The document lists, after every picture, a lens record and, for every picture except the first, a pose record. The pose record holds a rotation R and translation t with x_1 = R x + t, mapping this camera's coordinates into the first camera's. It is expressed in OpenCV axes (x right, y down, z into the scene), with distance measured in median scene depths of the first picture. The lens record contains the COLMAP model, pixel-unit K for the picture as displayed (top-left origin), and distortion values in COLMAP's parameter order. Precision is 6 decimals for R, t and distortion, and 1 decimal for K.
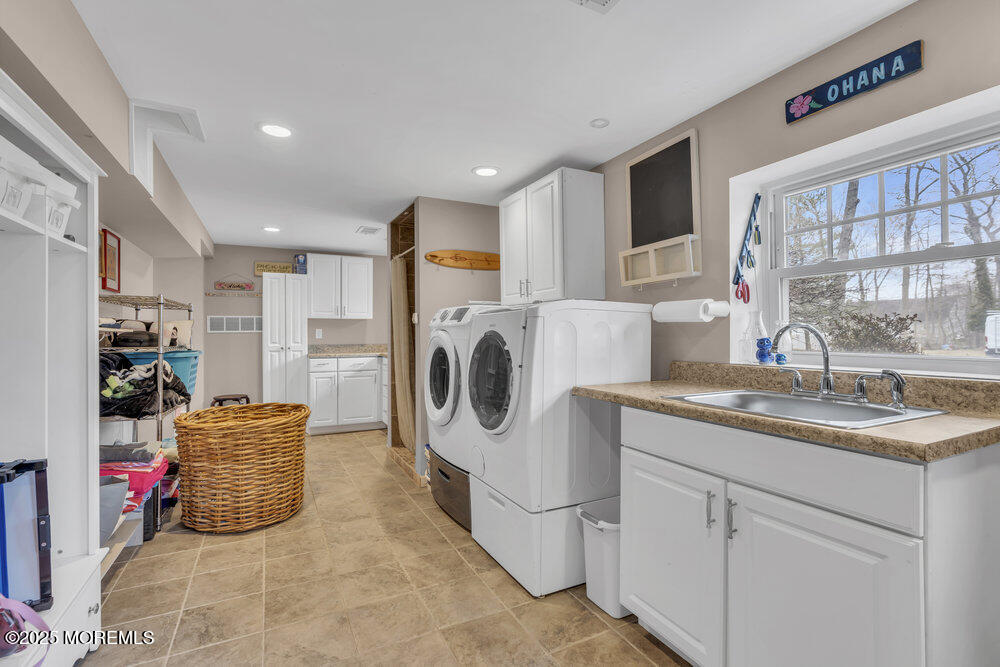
lens RADIAL K [[451.0, 0, 501.1], [0, 451.0, 332.2], [0, 0, 1]] dist [-0.007298, 0.002532]
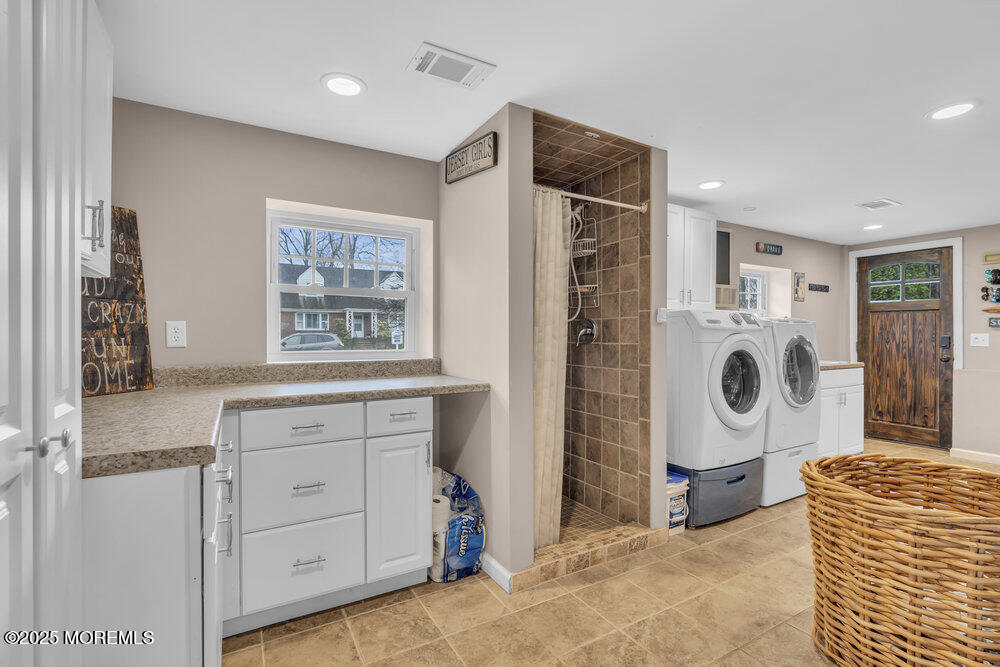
lens RADIAL K [[451.0, 0, 500.8], [0, 451.0, 334.1], [0, 0, 1]] dist [-0.007298, 0.002532]
pose [[-0.043588, 0.000168, 0.999050, -1.223748], [-0.008910, 0.999960, -0.000557, 0.000171], [-0.999010, -0.008926, -0.043585, 1.750188]]
